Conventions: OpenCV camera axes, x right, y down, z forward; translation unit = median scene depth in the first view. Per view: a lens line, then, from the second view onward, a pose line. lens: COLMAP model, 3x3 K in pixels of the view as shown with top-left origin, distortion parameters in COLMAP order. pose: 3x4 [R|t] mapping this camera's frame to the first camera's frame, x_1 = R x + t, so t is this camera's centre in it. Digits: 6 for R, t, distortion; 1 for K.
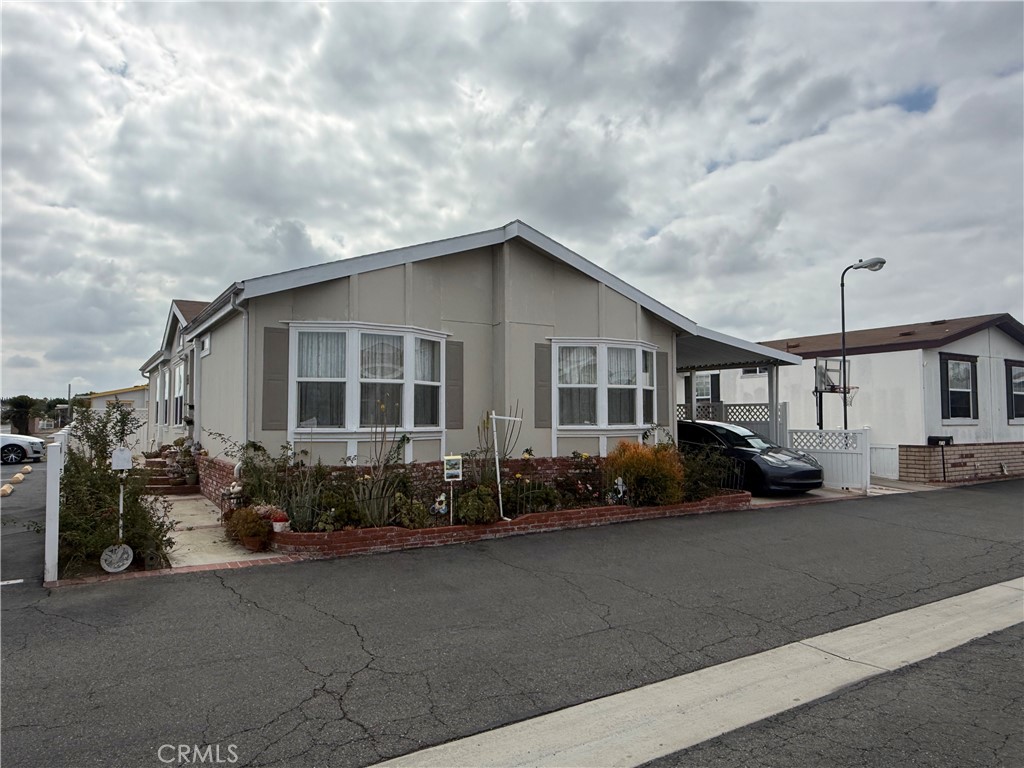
lens RADIAL K [[667.3, 0, 508.9], [0, 667.3, 391.0], [0, 0, 1]] dist [0.004374, -0.003176]
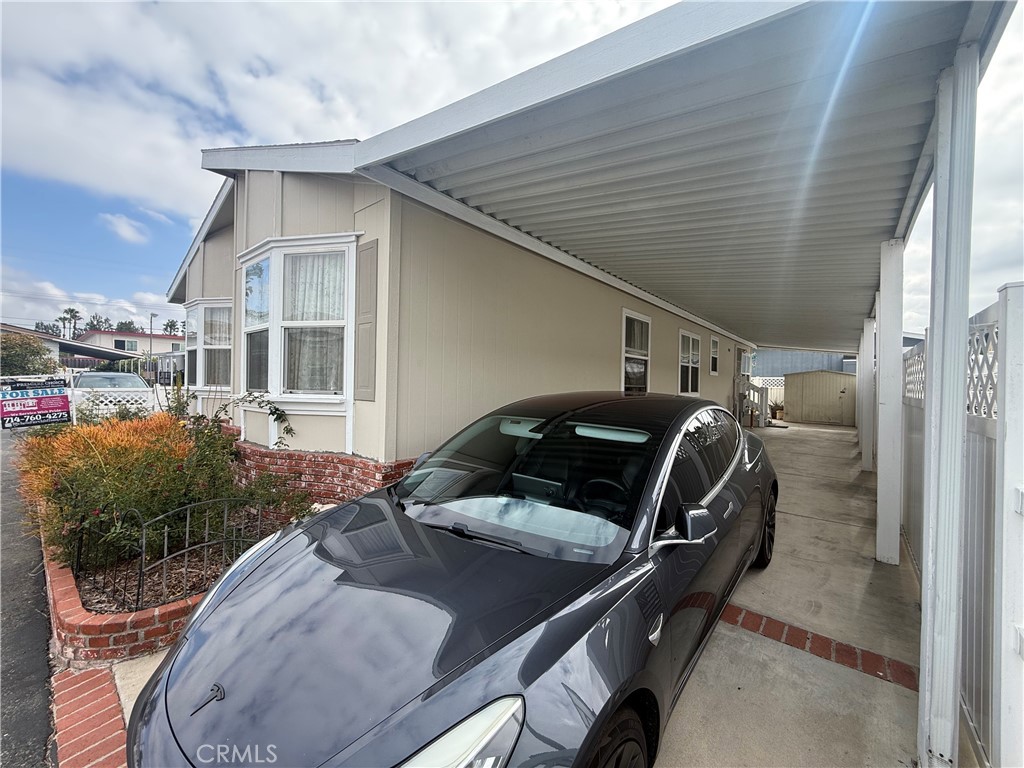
lens RADIAL K [[408.2, 0, 512.0], [0, 408.2, 384.0], [0, 0, 1]] dist [0.000303, -0.000077]
pose [[0.308875, 0.010296, -0.951047, 0.652961], [0.020384, 0.999640, 0.017442, 0.046598], [0.950884, -0.024774, 0.308554, 1.231262]]
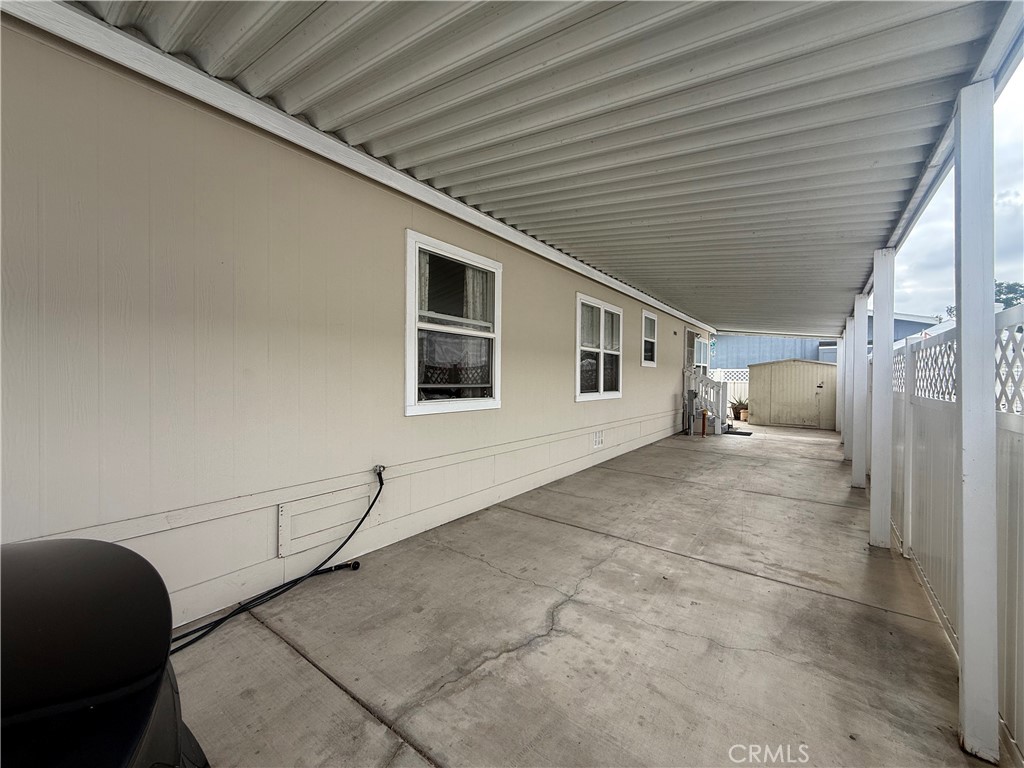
lens RADIAL K [[408.2, 0, 512.0], [0, 408.2, 384.0], [0, 0, 1]] dist [0.000303, -0.000077]
pose [[0.351200, 0.026123, -0.935936, 0.417640], [0.023367, 0.999055, 0.036652, 0.051933], [0.936009, -0.034742, 0.350258, 1.568830]]
